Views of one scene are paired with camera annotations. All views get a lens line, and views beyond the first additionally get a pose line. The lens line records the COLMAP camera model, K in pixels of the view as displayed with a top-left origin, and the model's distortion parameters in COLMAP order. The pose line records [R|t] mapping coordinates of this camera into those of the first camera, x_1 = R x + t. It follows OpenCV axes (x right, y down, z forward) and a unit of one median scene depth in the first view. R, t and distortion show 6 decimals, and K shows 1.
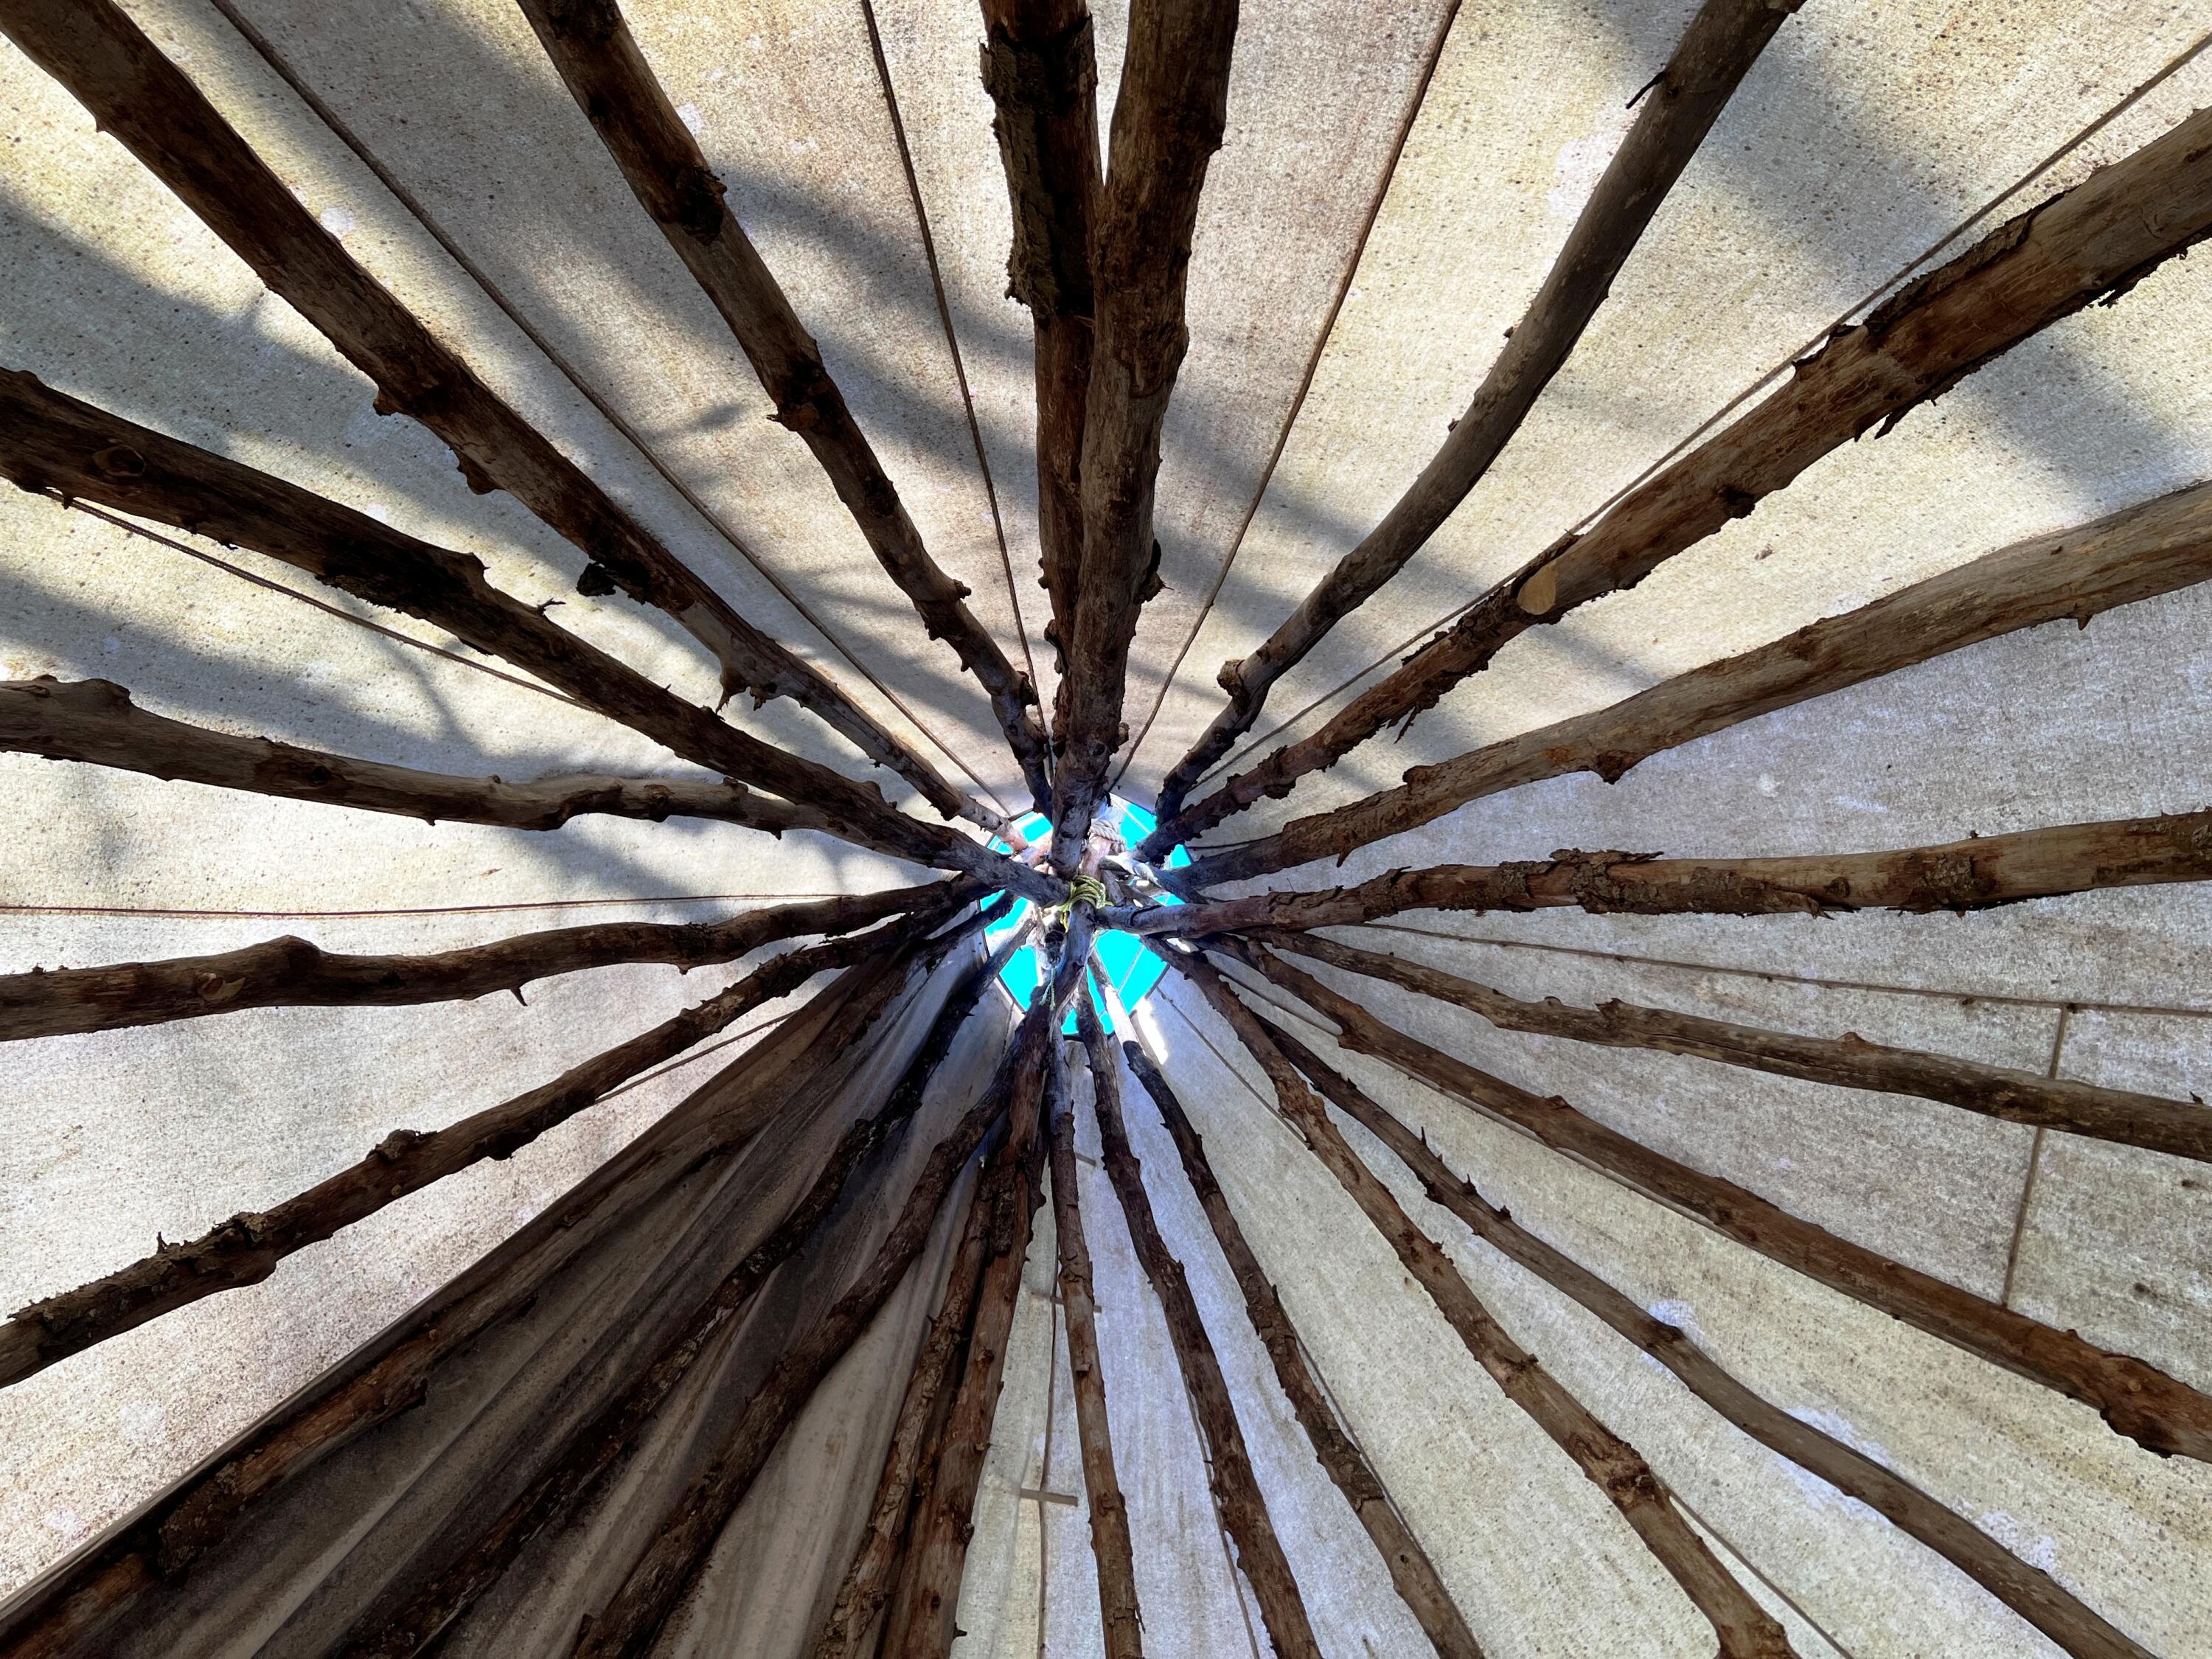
lens RADIAL K [[1650.5, 0, 1106.7], [0, 1650.5, 831.4], [0, 0, 1]] dist [0.063114, -0.070183]
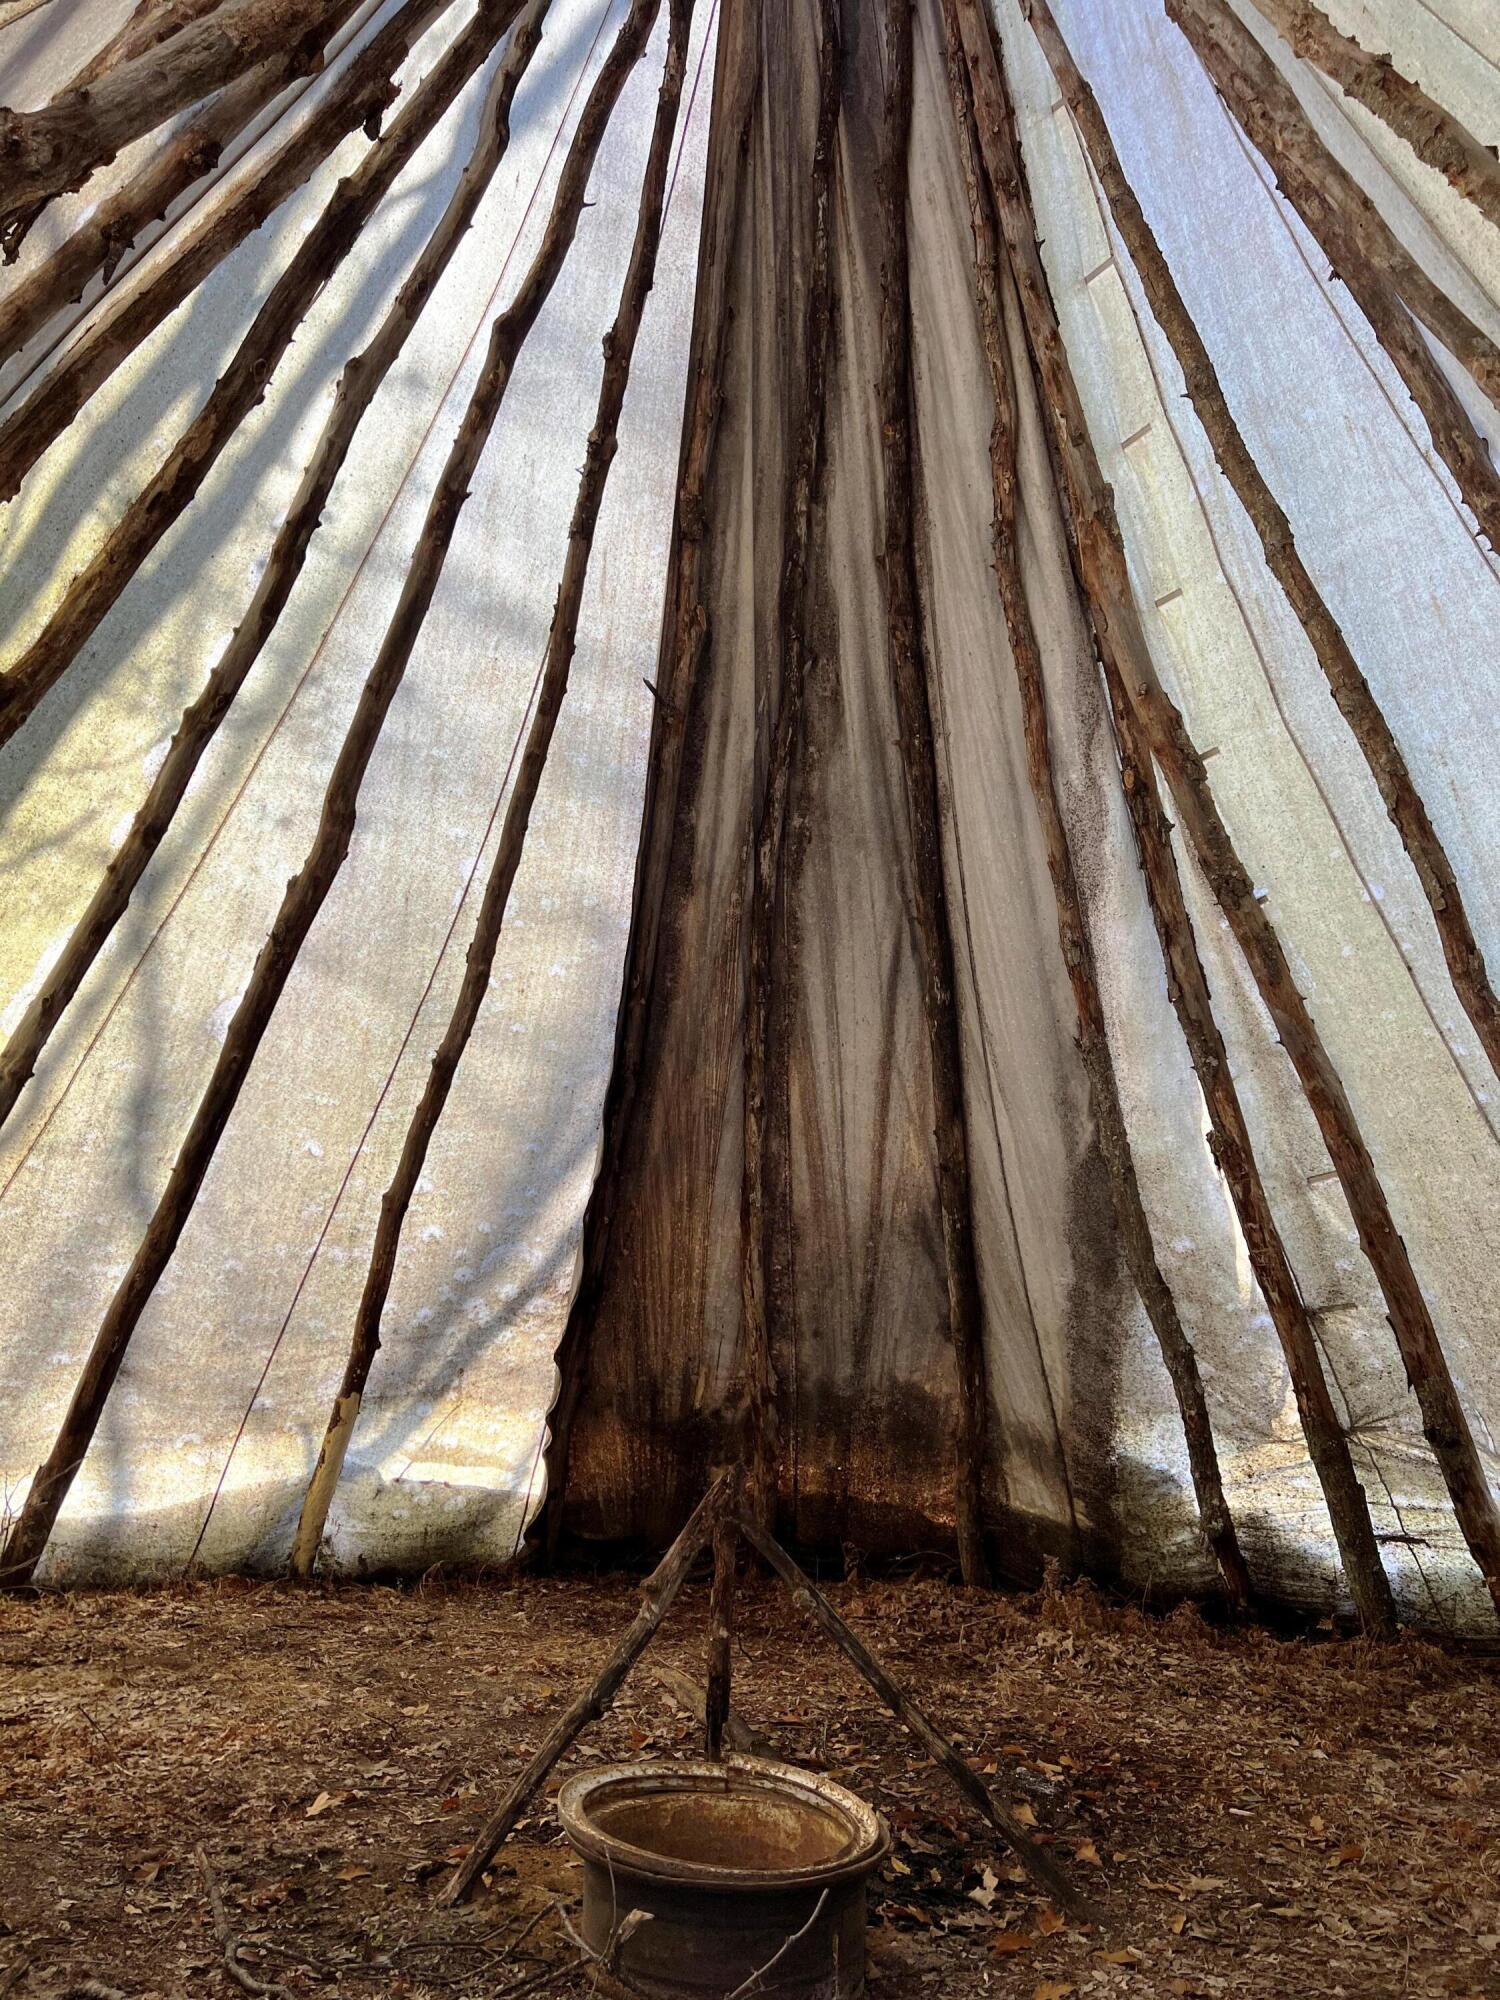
lens RADIAL K [[1492.3, 0, 742.7], [0, 1492.3, 1002.6], [0, 0, 1]] dist [0.063114, -0.070183]
pose [[0.521003, -0.152771, -0.839772, 1.062256], [0.830762, 0.316604, 0.457817, -0.258782], [0.195934, -0.936175, 0.291868, -0.243725]]
